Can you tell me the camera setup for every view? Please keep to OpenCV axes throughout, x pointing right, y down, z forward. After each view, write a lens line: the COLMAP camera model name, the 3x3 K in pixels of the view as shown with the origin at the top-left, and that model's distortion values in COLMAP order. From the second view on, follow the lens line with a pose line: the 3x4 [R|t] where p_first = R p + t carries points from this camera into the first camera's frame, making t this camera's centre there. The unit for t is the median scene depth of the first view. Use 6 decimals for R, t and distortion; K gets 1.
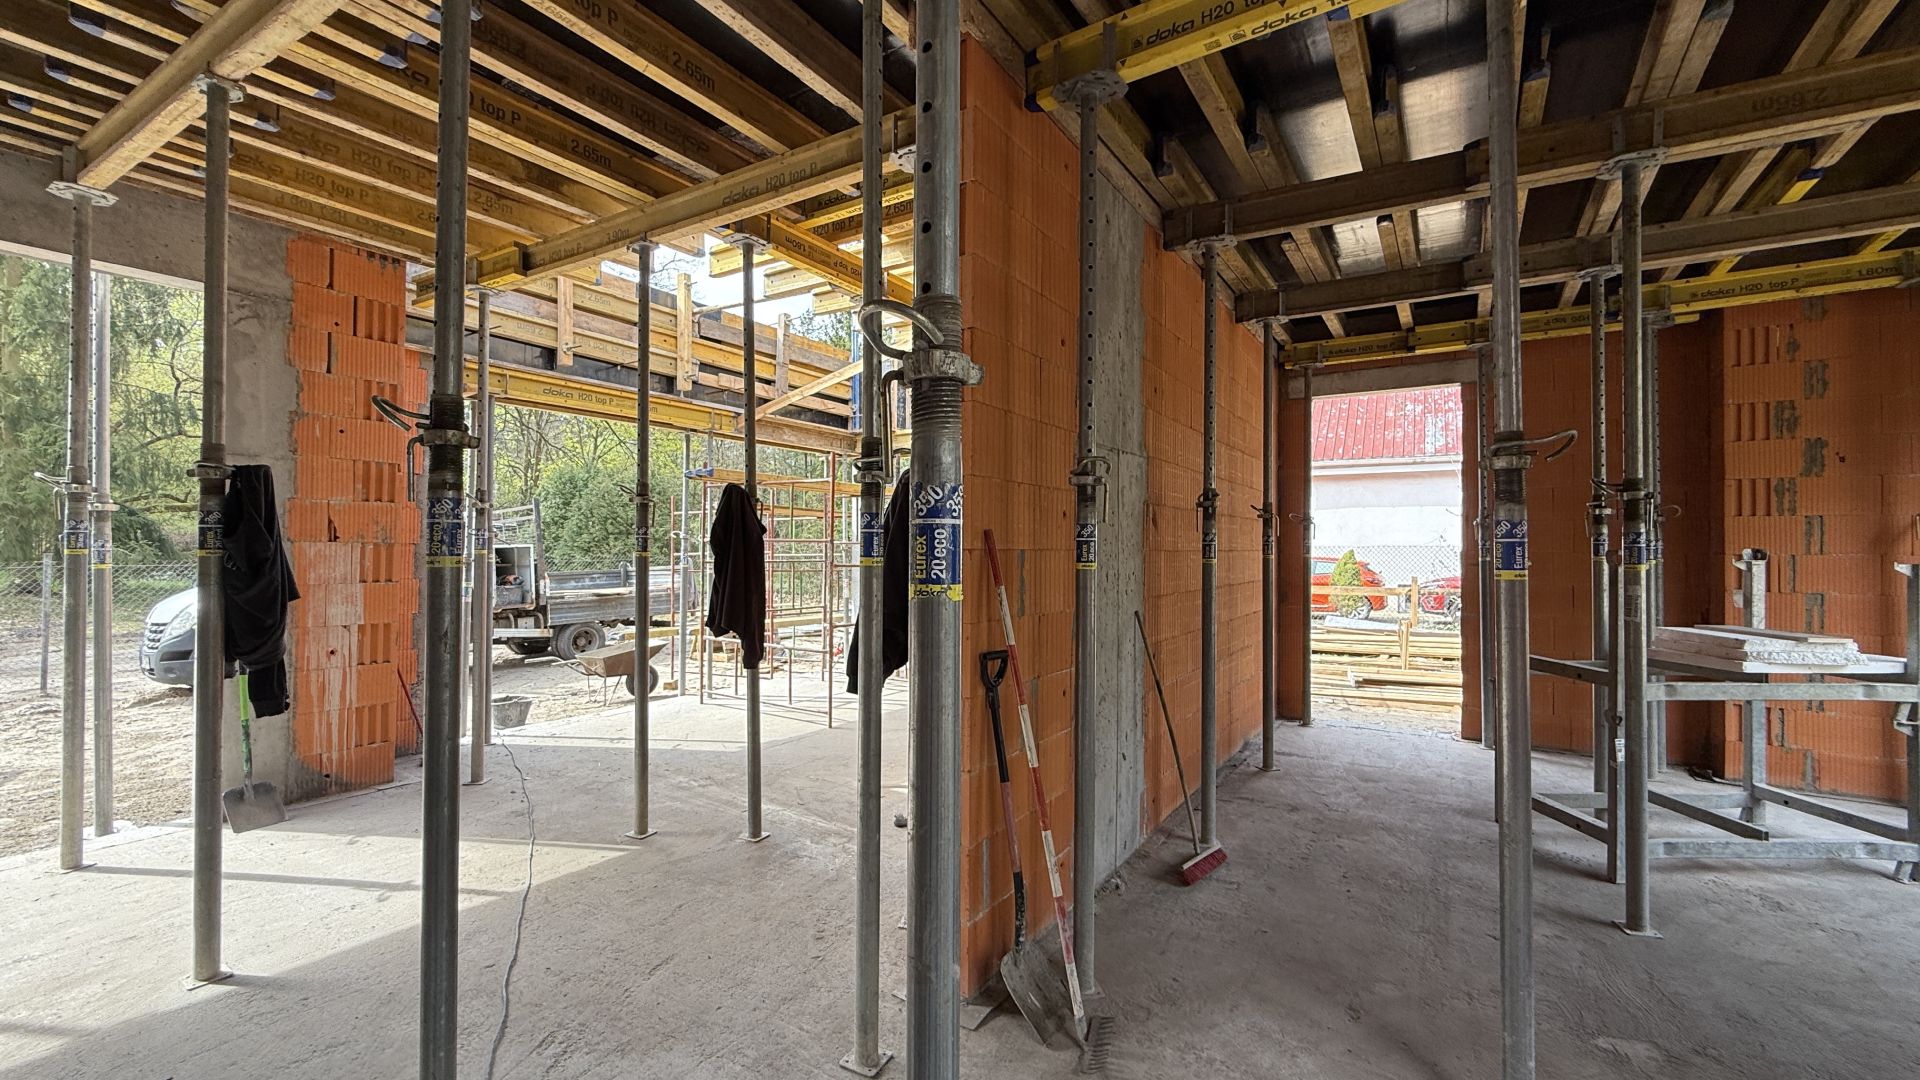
lens RADIAL K [[763.5, 0, 953.8], [0, 763.5, 538.9], [0, 0, 1]] dist [-0.001325, 0.000295]
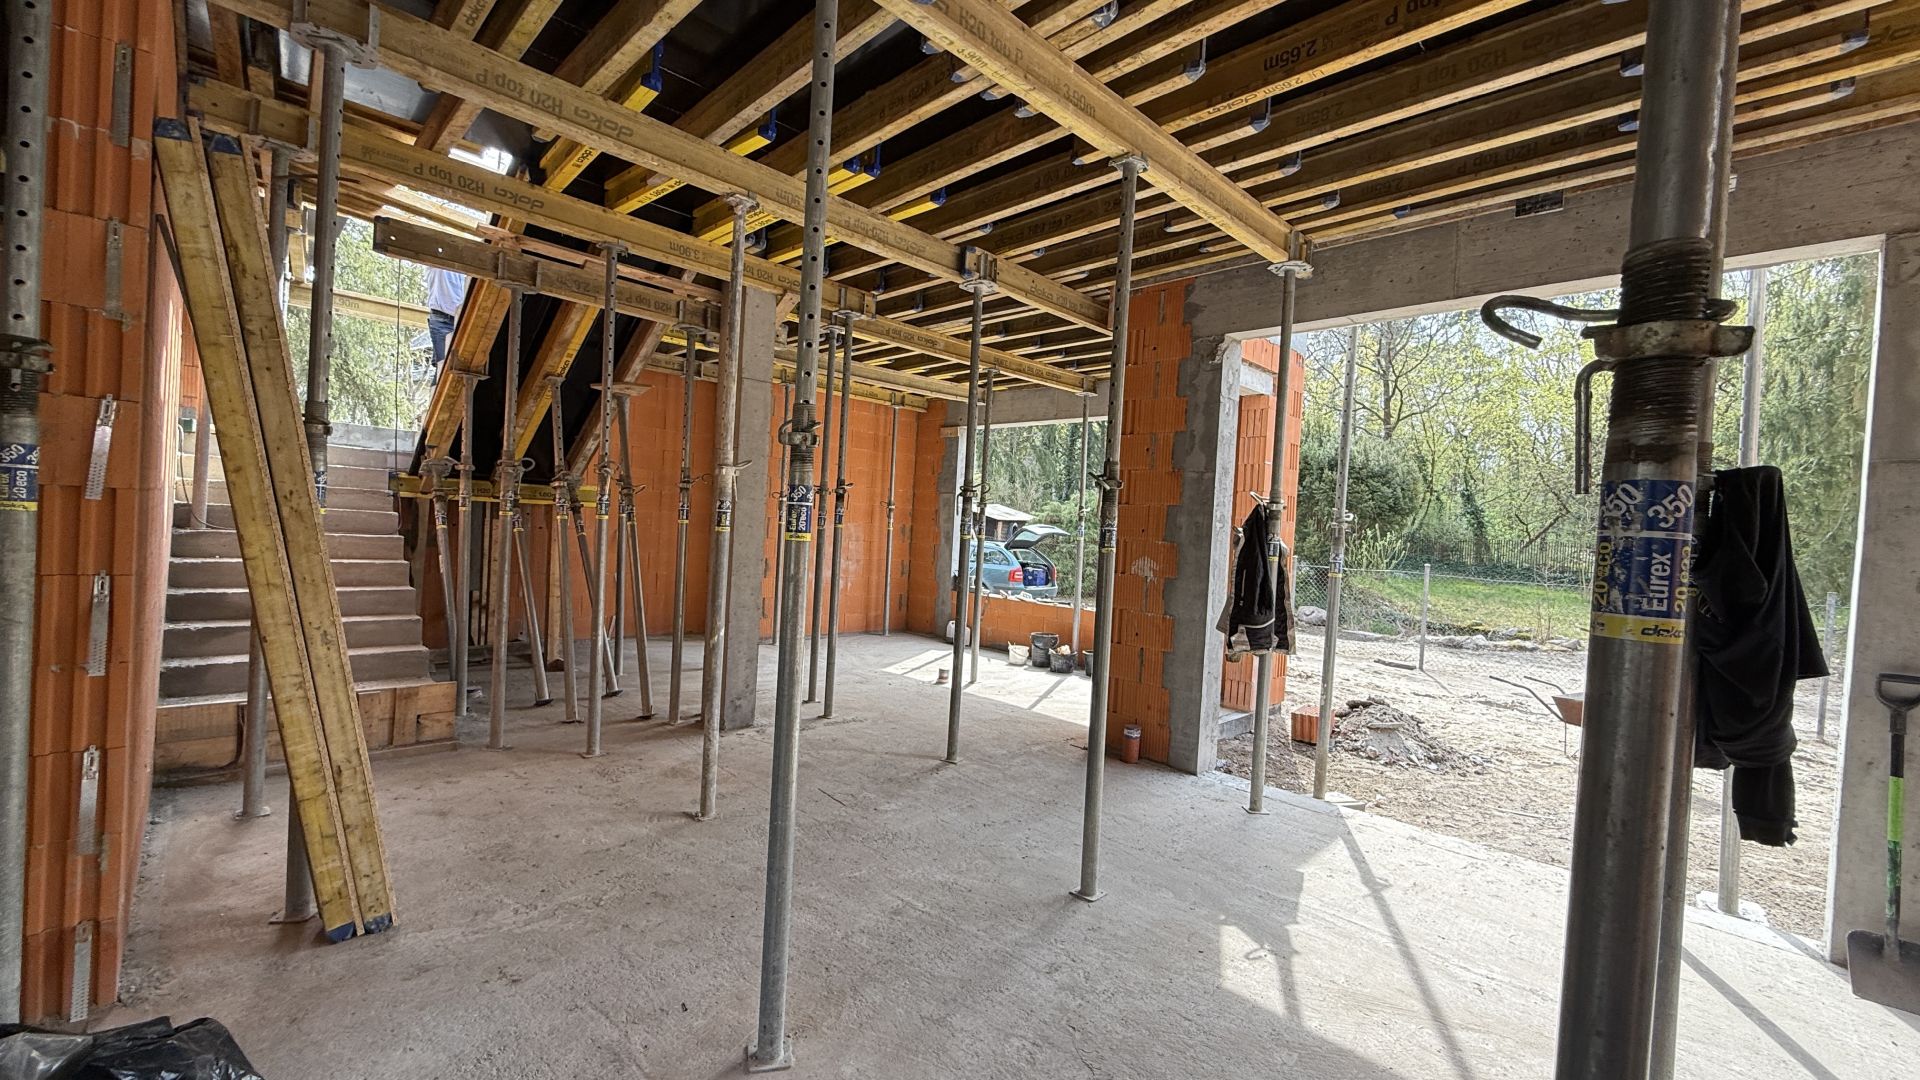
lens RADIAL K [[763.5, 0, 953.8], [0, 763.5, 538.9], [0, 0, 1]] dist [-0.001325, 0.000295]
pose [[-0.212122, -0.005428, -0.977228, -0.045877], [-0.046718, 0.998898, 0.004593, -0.001166], [0.976126, 0.046629, -0.212142, 0.206146]]
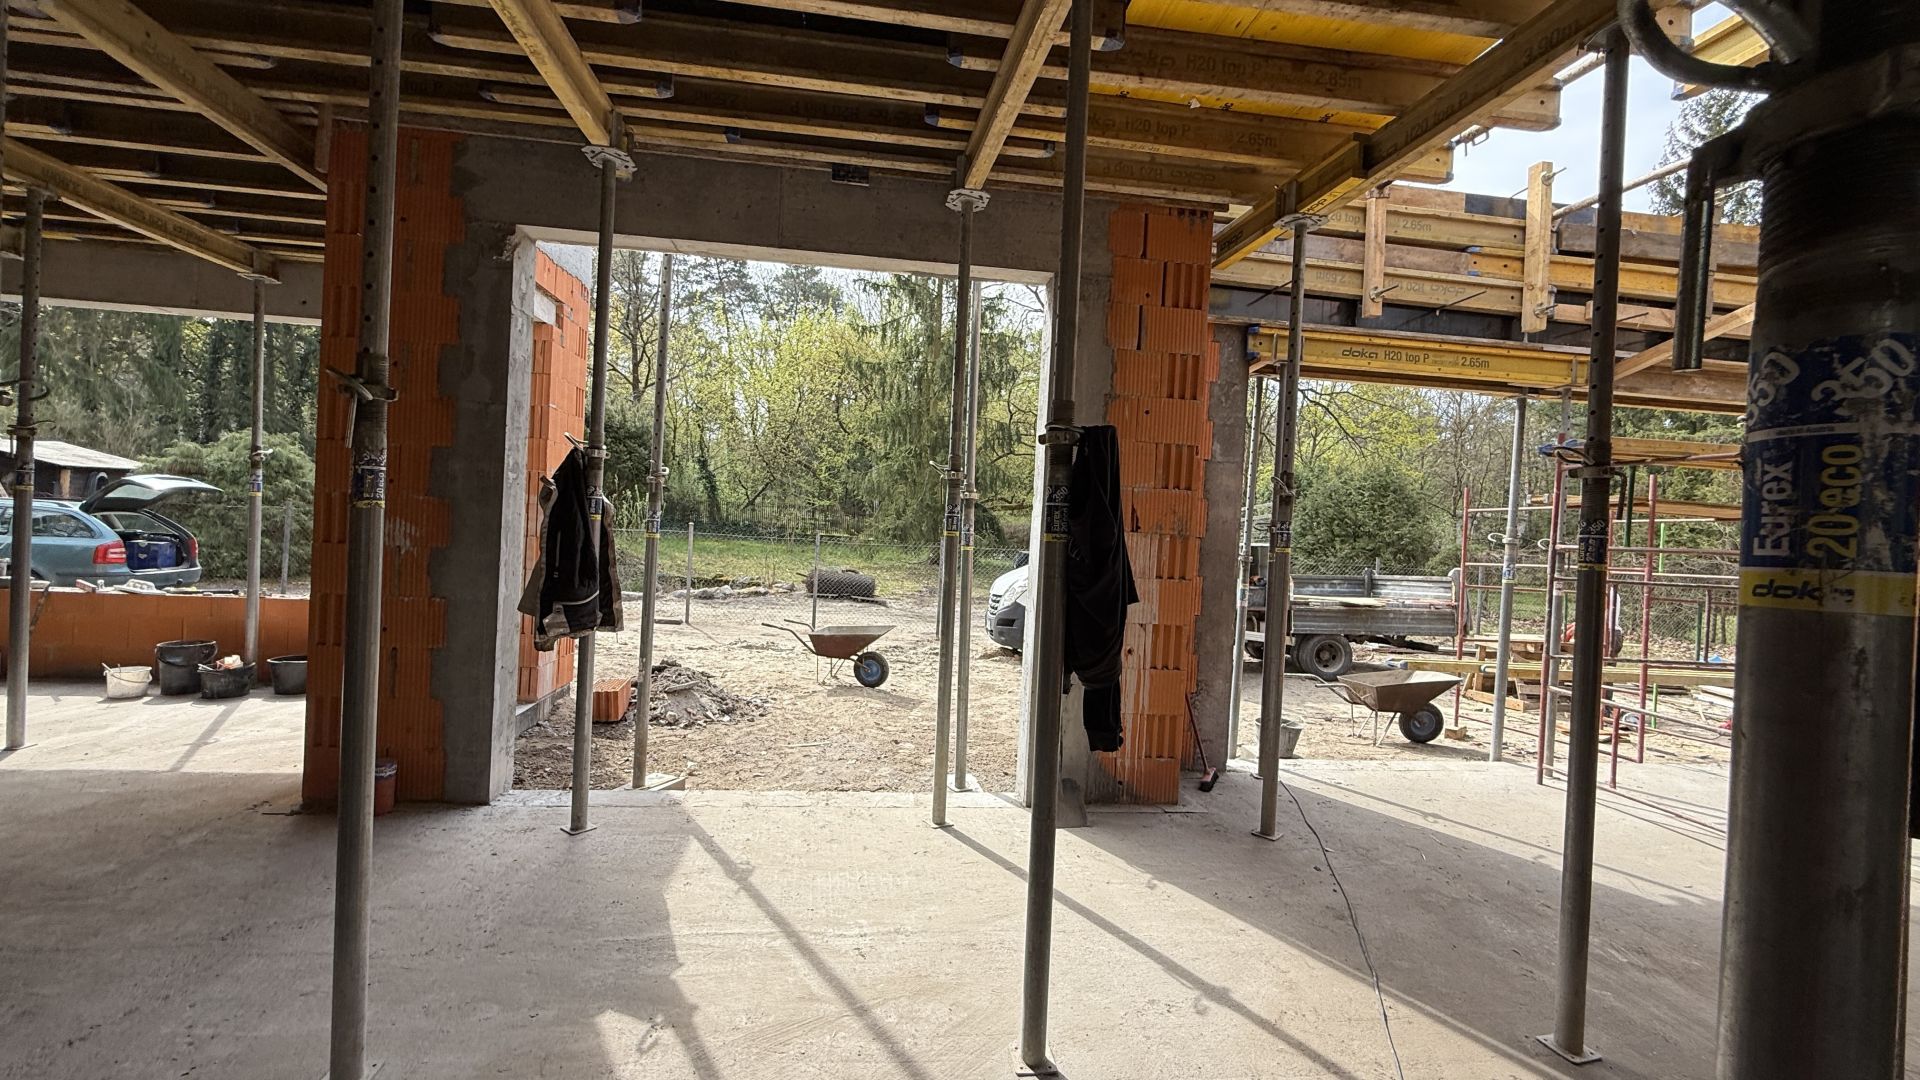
lens RADIAL K [[763.5, 0, 953.8], [0, 763.5, 538.9], [0, 0, 1]] dist [-0.001325, 0.000295]
pose [[0.650635, 0.033635, -0.758645, -0.193941], [-0.036187, 0.999257, 0.013268, 0.005726], [0.758528, 0.018820, 0.651369, 0.176007]]
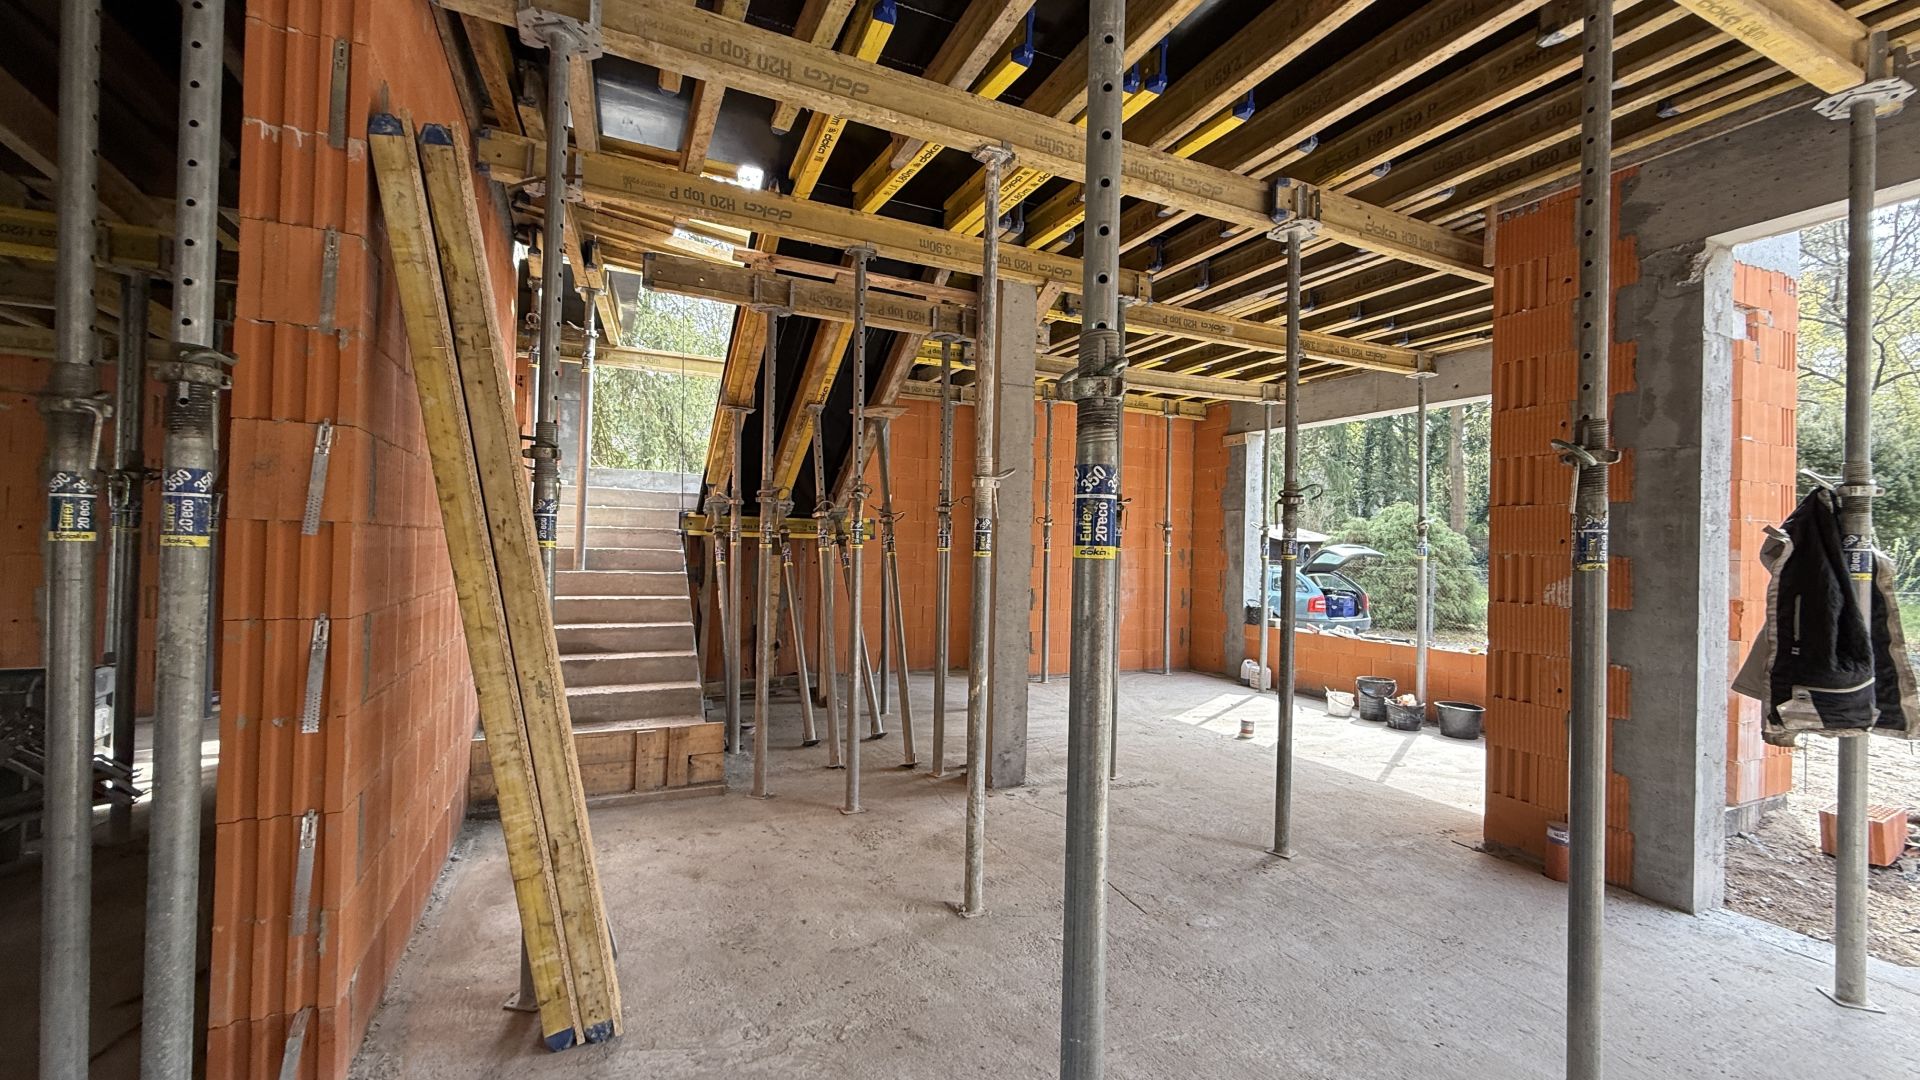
lens RADIAL K [[763.5, 0, 953.8], [0, 763.5, 538.9], [0, 0, 1]] dist [-0.001325, 0.000295]
pose [[-0.525651, -0.029524, -0.850188, -0.177731], [-0.018618, 0.999557, -0.023201, 0.004852], [0.850497, 0.003633, -0.525968, 0.137624]]
